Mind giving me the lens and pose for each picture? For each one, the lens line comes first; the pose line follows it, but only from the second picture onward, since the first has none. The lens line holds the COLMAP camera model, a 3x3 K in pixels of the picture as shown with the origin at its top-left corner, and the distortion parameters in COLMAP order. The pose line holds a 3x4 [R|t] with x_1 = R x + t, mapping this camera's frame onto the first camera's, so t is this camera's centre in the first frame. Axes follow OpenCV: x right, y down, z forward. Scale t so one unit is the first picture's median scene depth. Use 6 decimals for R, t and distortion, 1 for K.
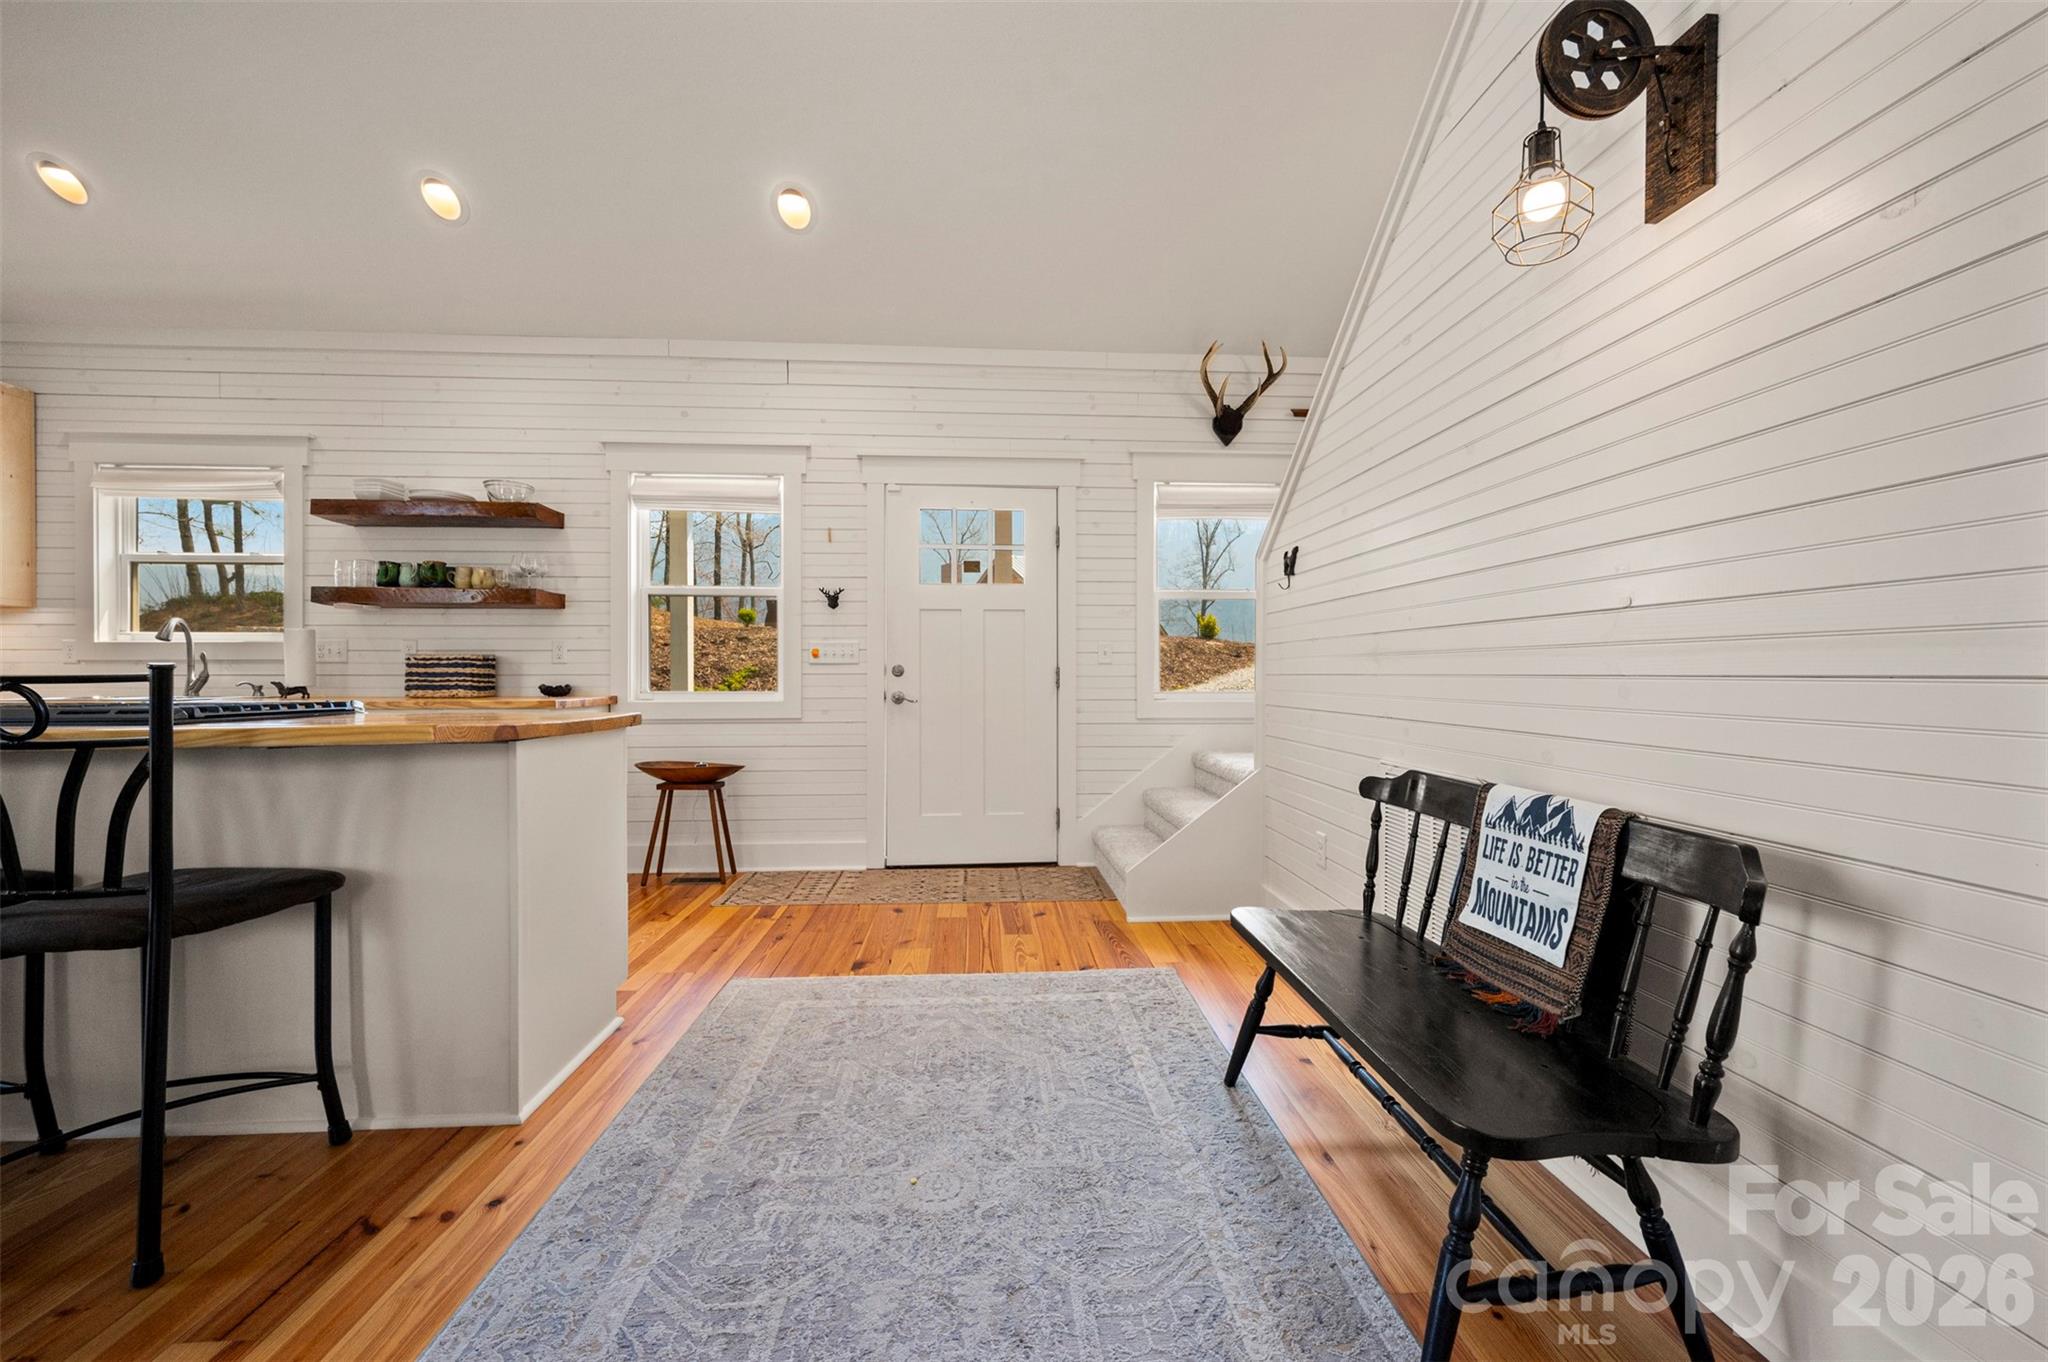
lens RADIAL K [[826.2, 0, 1031.0], [0, 826.2, 684.5], [0, 0, 1]] dist [-0.002898, 0.000556]
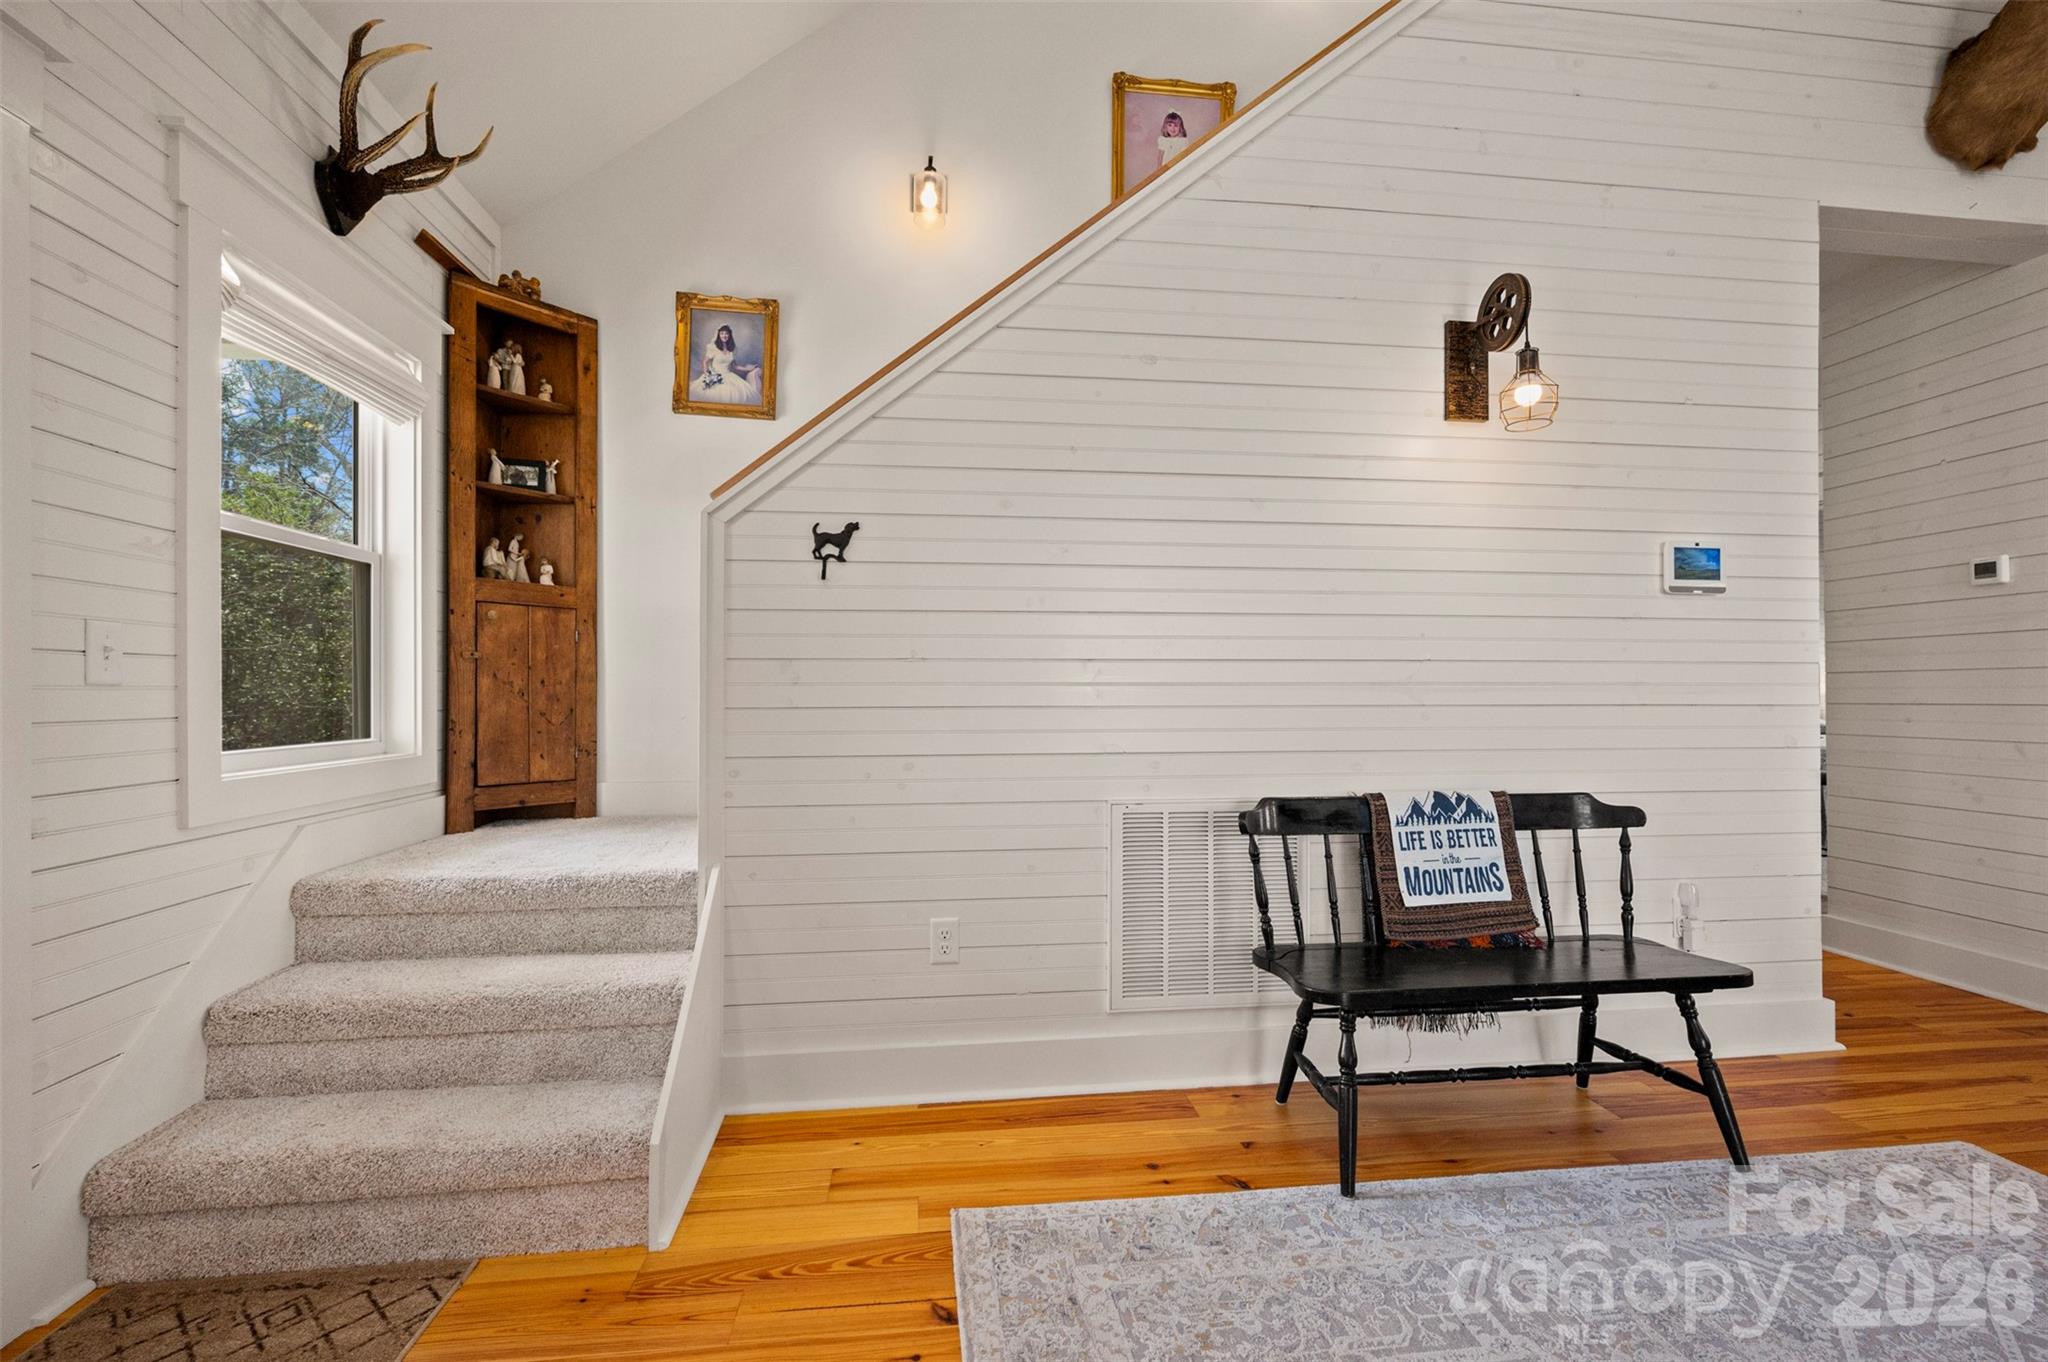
lens RADIAL K [[903.1, 0, 1018.4], [0, 903.1, 684.9], [0, 0, 1]] dist [0.000671, -0.000261]
pose [[-0.054939, 0.010721, 0.998432, -0.341814], [0.016208, 0.999820, -0.009844, -0.017057], [-0.998358, 0.015642, -0.055103, 0.707021]]
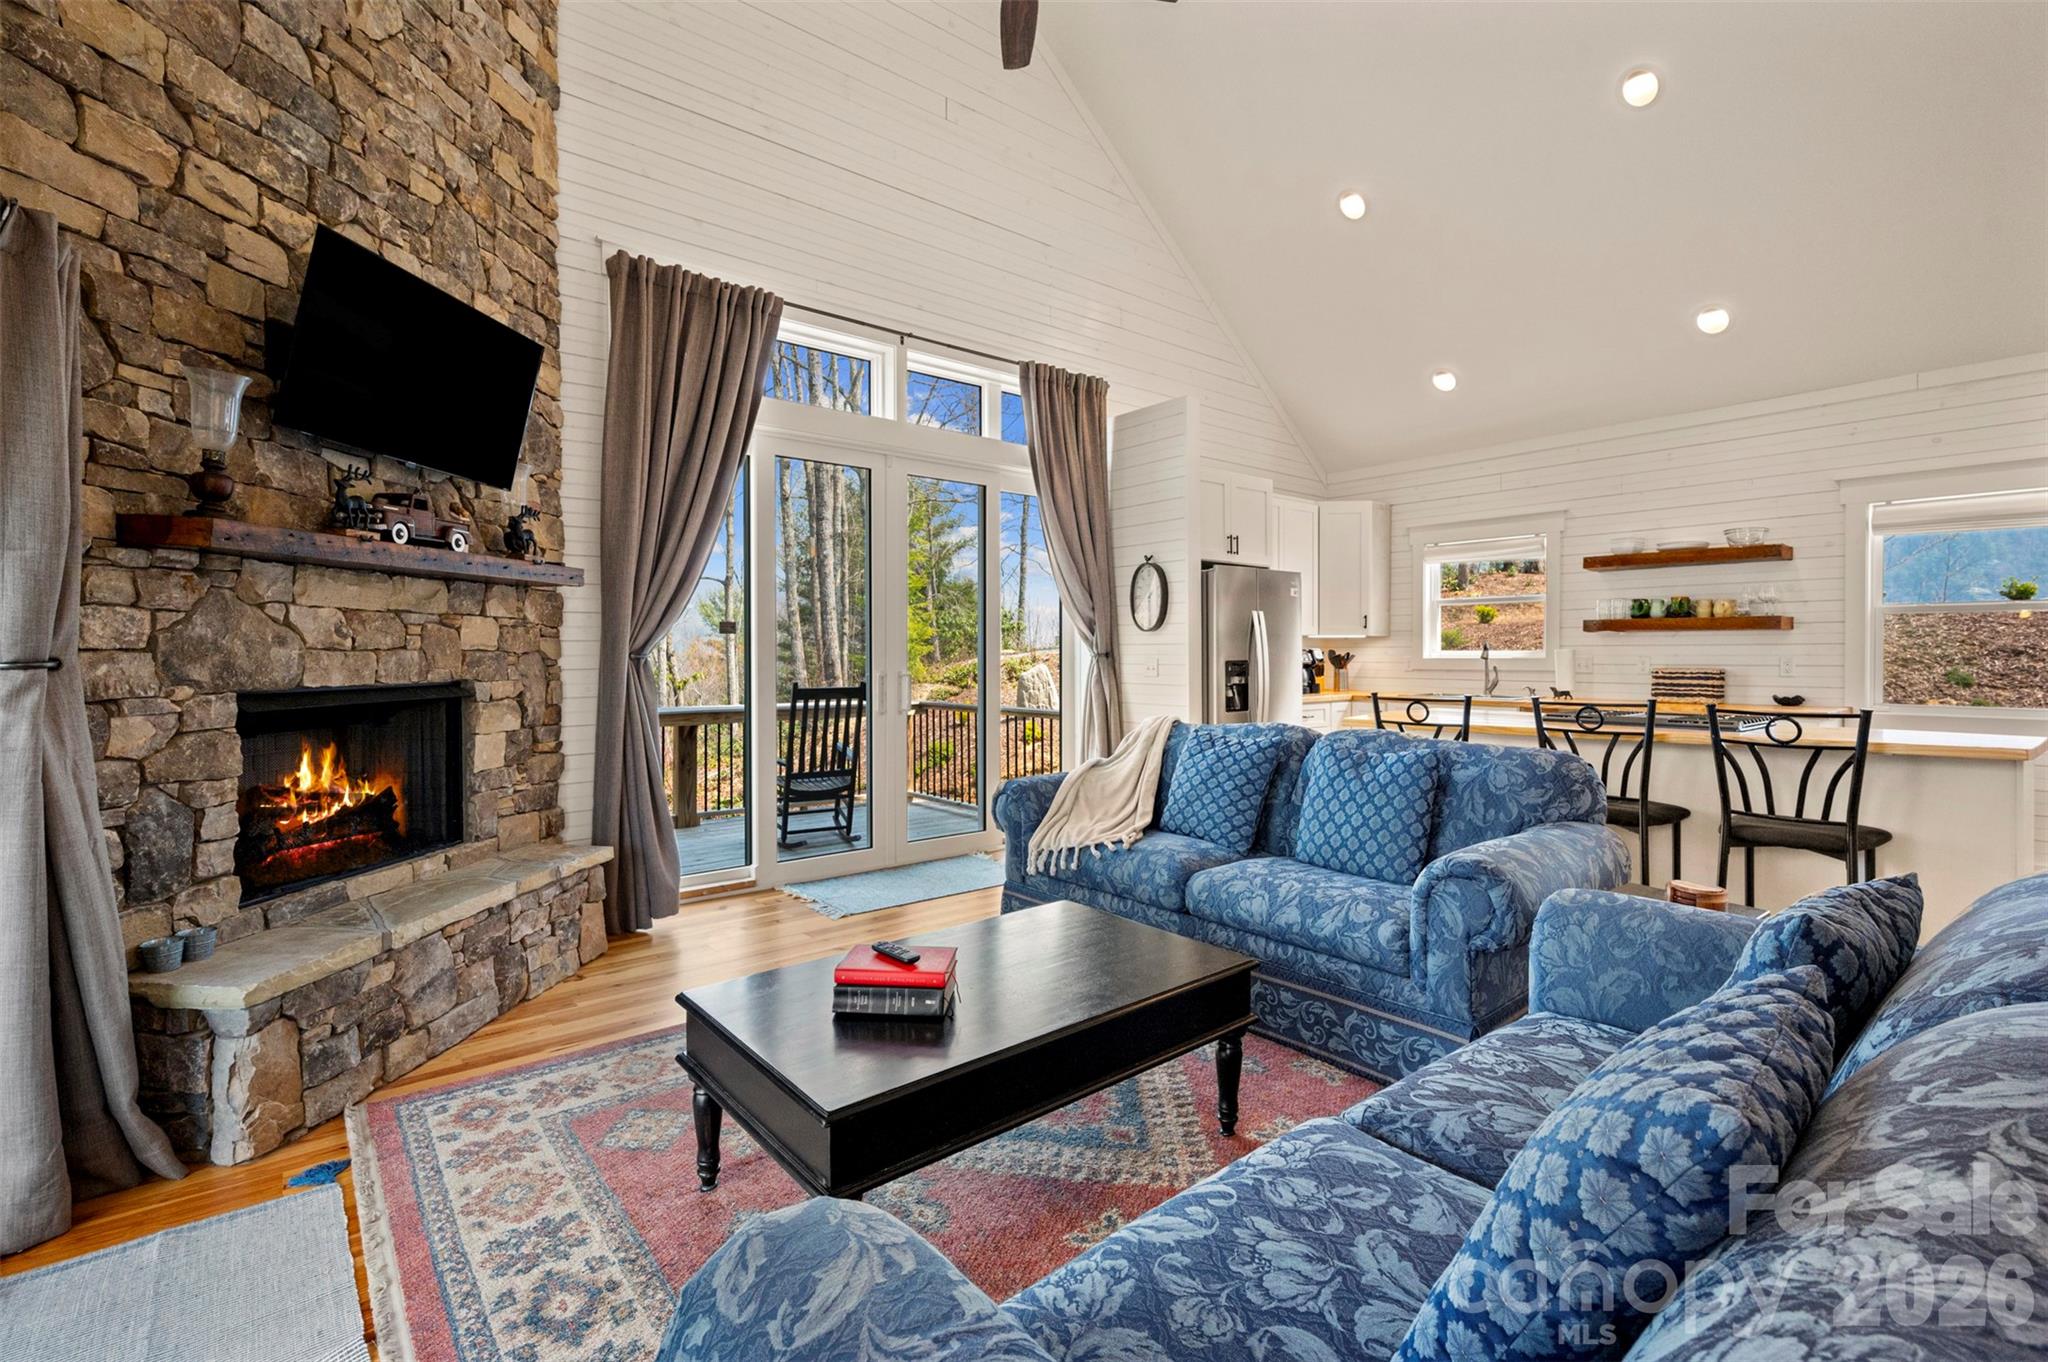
lens RADIAL K [[909.5, 0, 1028.0], [0, 909.5, 659.6], [0, 0, 1]] dist [0.003636, 0.000903]
pose [[0.581373, 0.004237, -0.813626, -0.155290], [-0.010160, 0.999946, -0.002053, -0.038171], [0.813574, 0.009460, 0.581384, -0.659635]]
